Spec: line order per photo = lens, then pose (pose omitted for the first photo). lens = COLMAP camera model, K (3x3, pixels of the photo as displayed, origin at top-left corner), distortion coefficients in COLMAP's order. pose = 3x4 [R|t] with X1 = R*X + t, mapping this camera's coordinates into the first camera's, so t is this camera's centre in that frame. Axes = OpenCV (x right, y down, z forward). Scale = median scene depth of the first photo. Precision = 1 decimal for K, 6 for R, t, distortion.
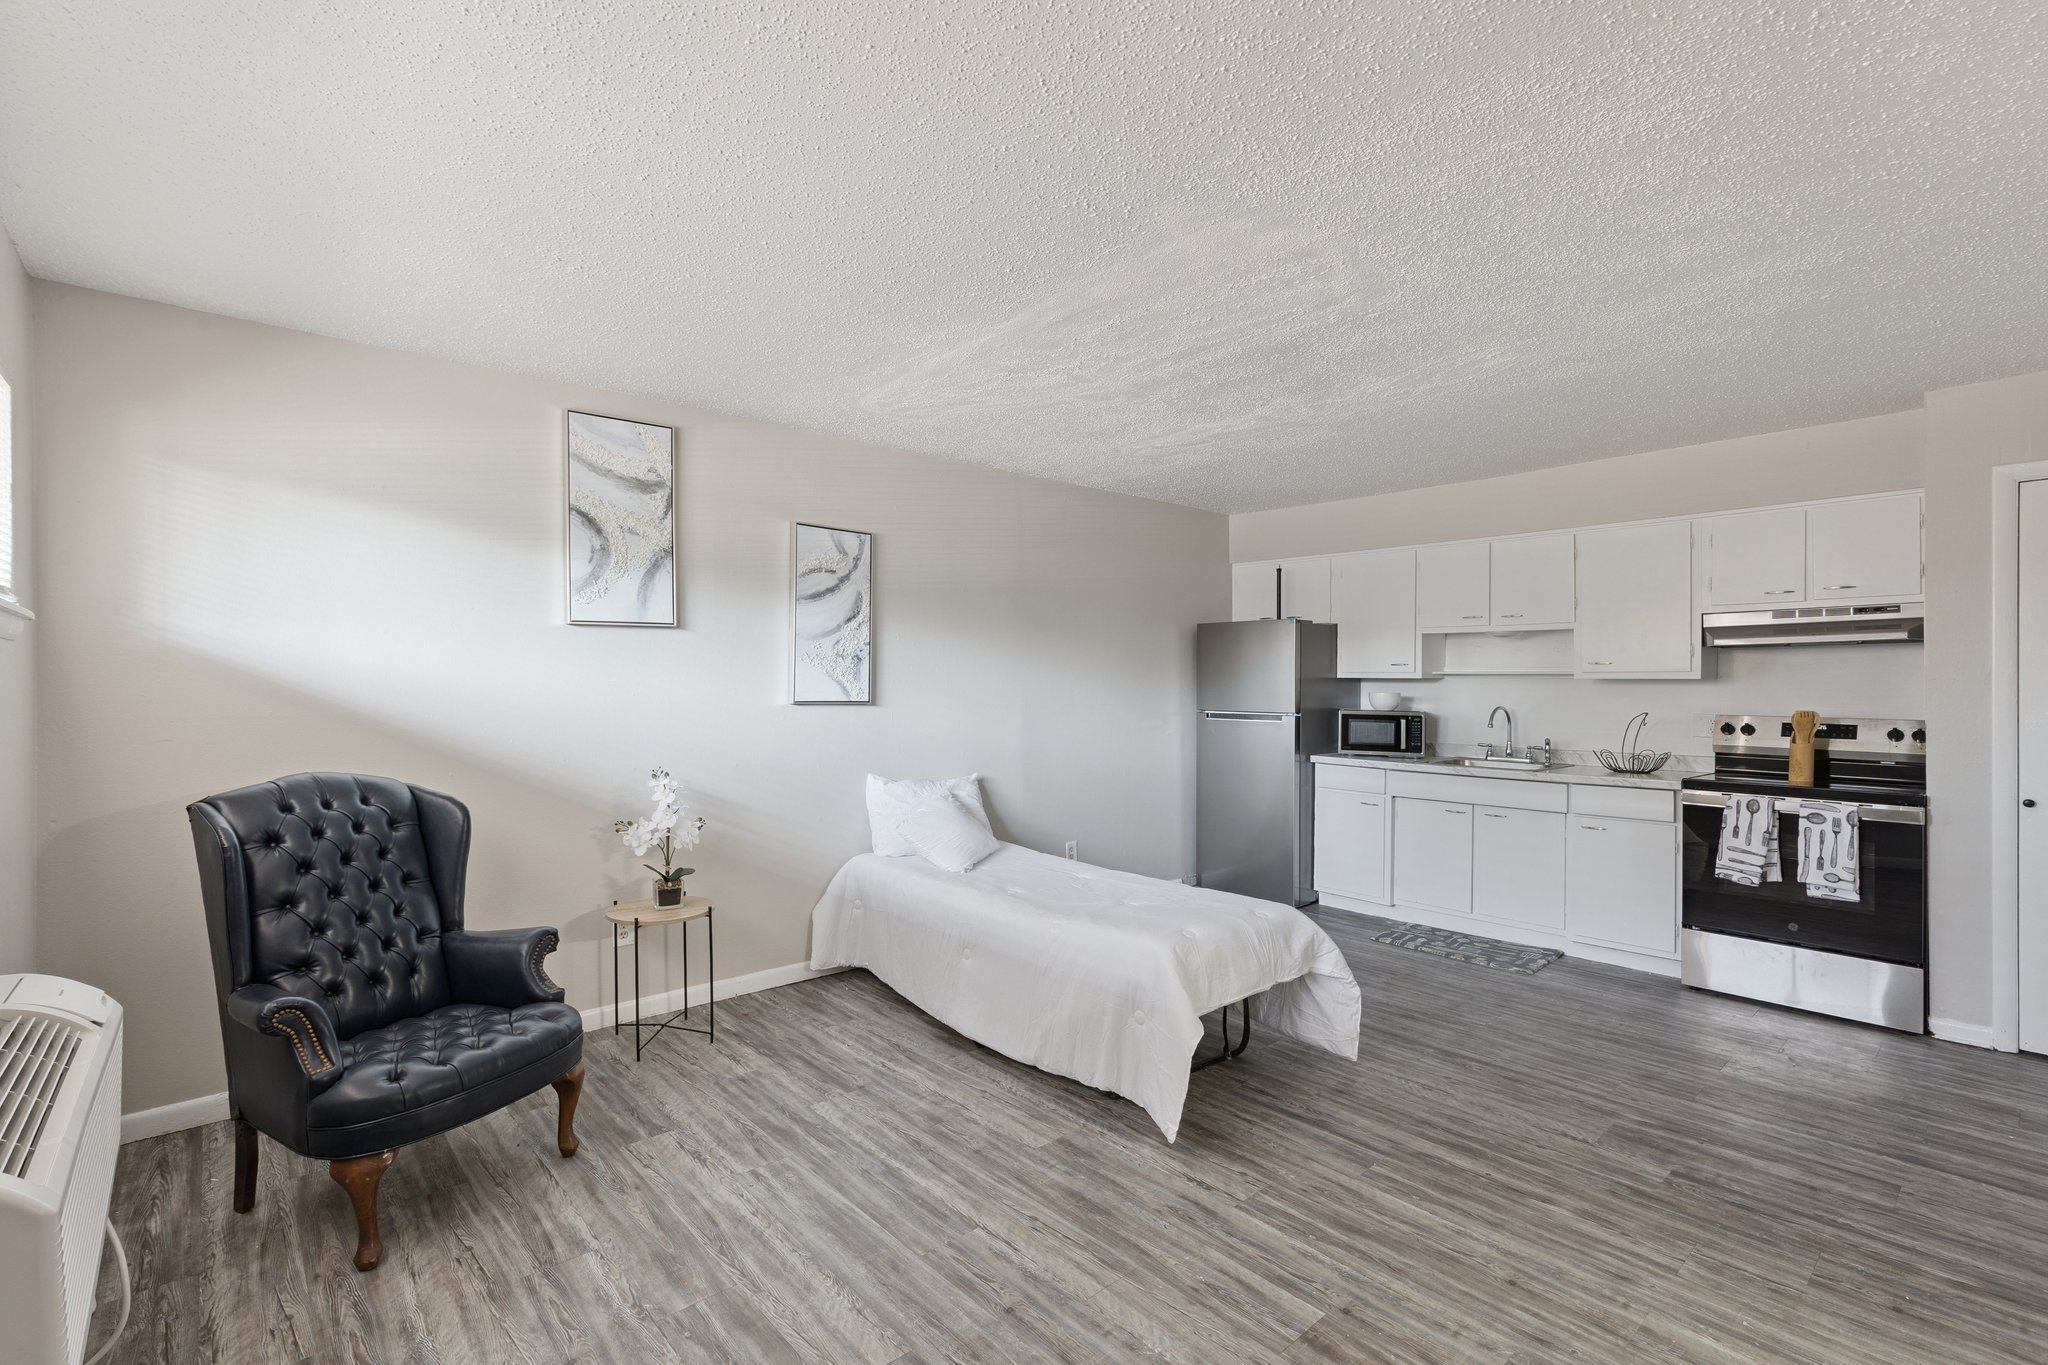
lens RADIAL K [[907.0, 0, 1025.2], [0, 907.0, 679.3], [0, 0, 1]] dist [0.000001, 0.000143]
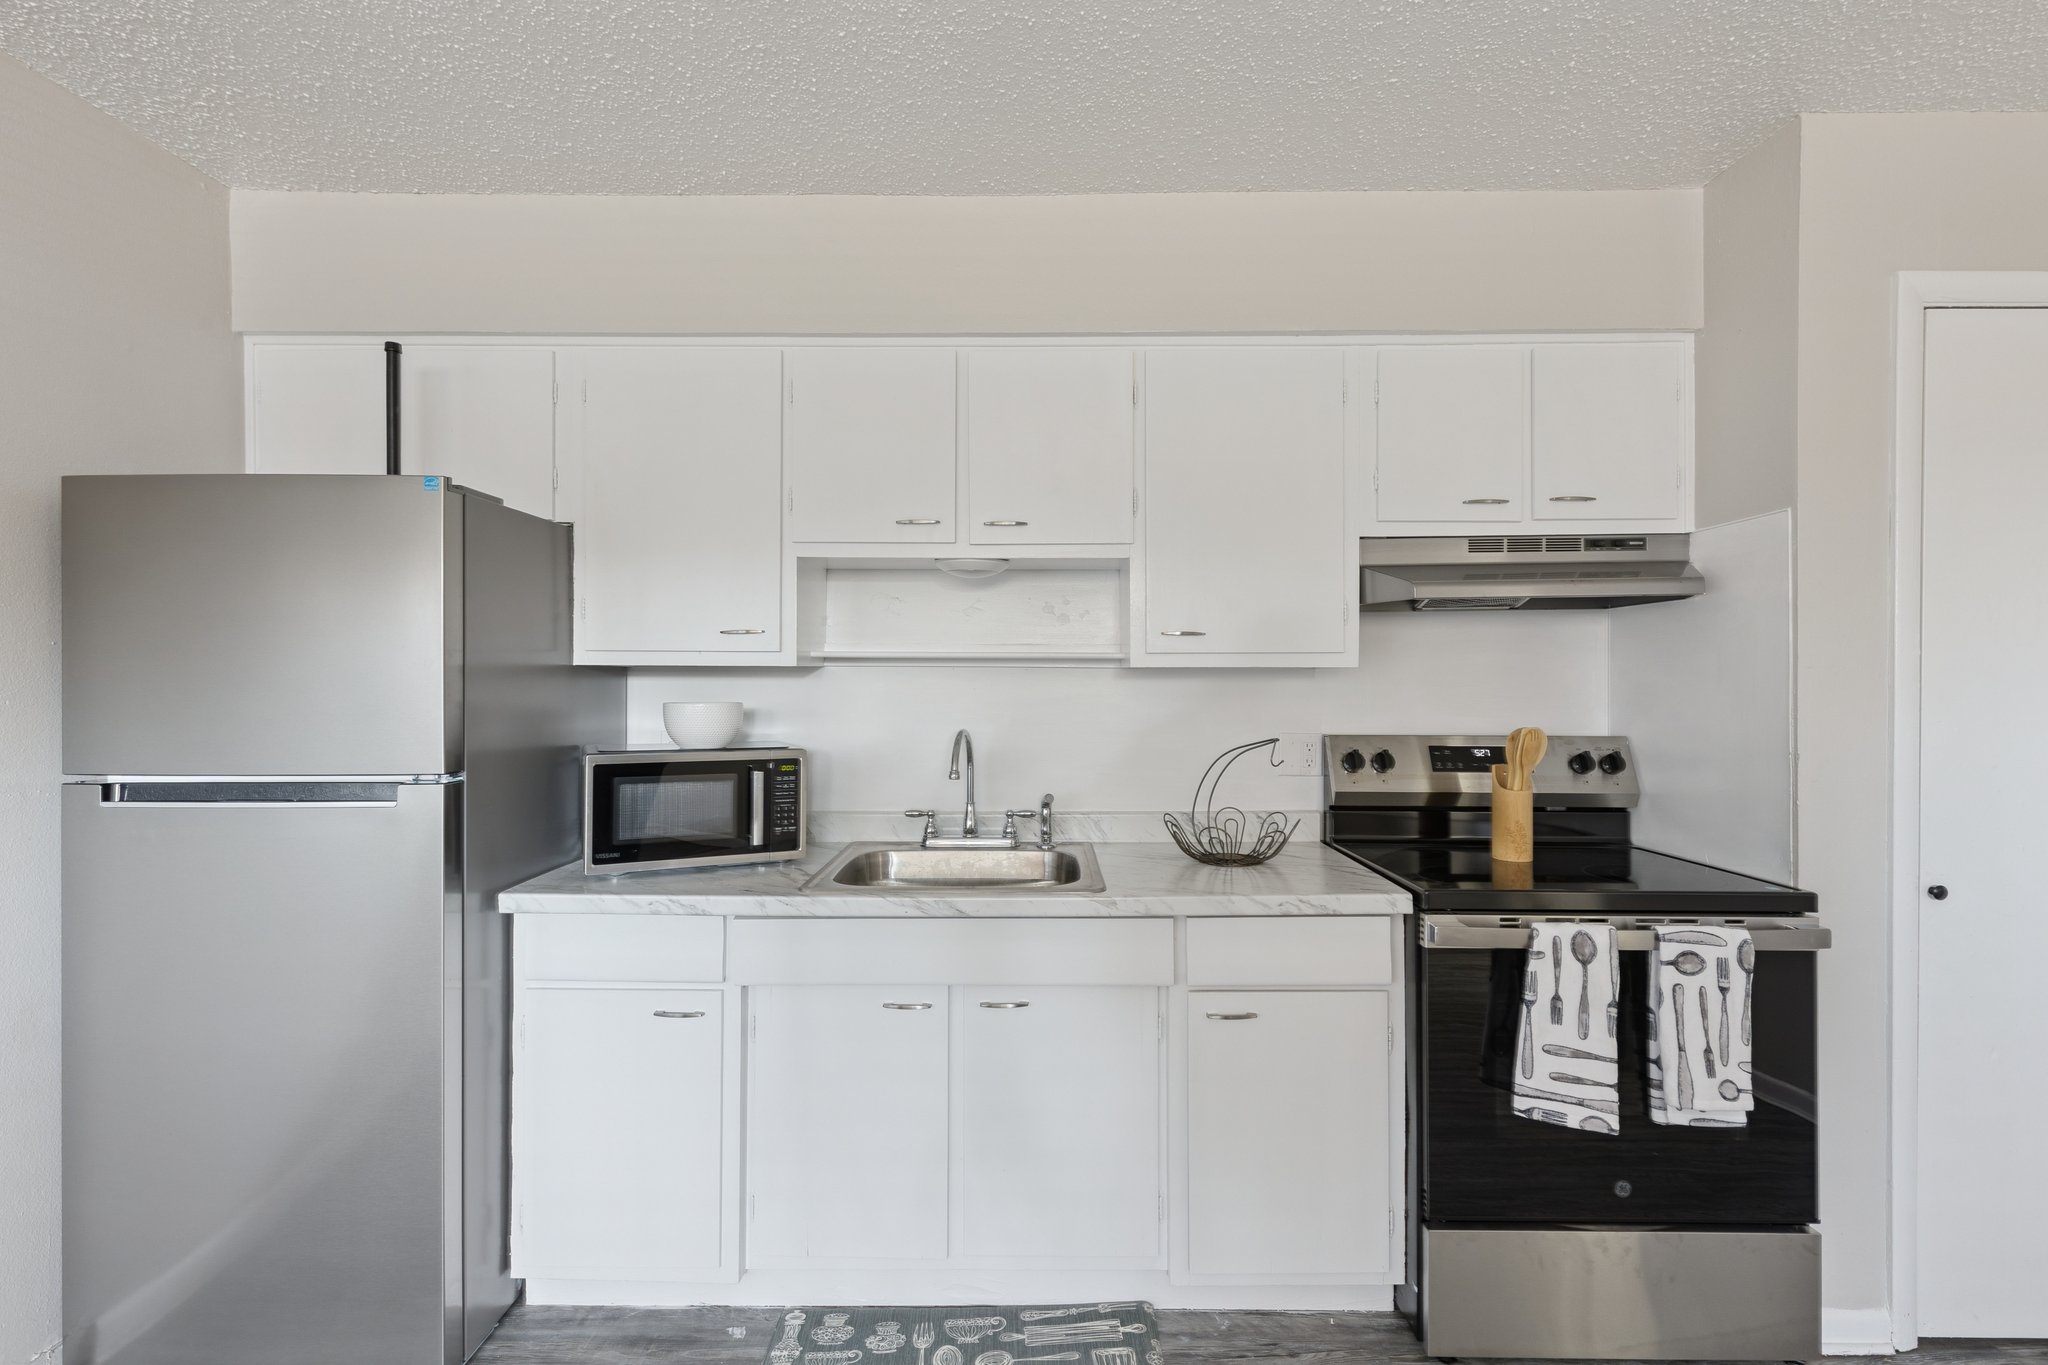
lens RADIAL K [[907.0, 0, 1025.2], [0, 907.0, 679.3], [0, 0, 1]] dist [0.000001, 0.000143]
pose [[0.667467, -0.004971, 0.744623, 0.209840], [0.000236, 0.999979, 0.006464, 0.002002], [-0.744640, -0.004139, 0.667454, 0.678441]]
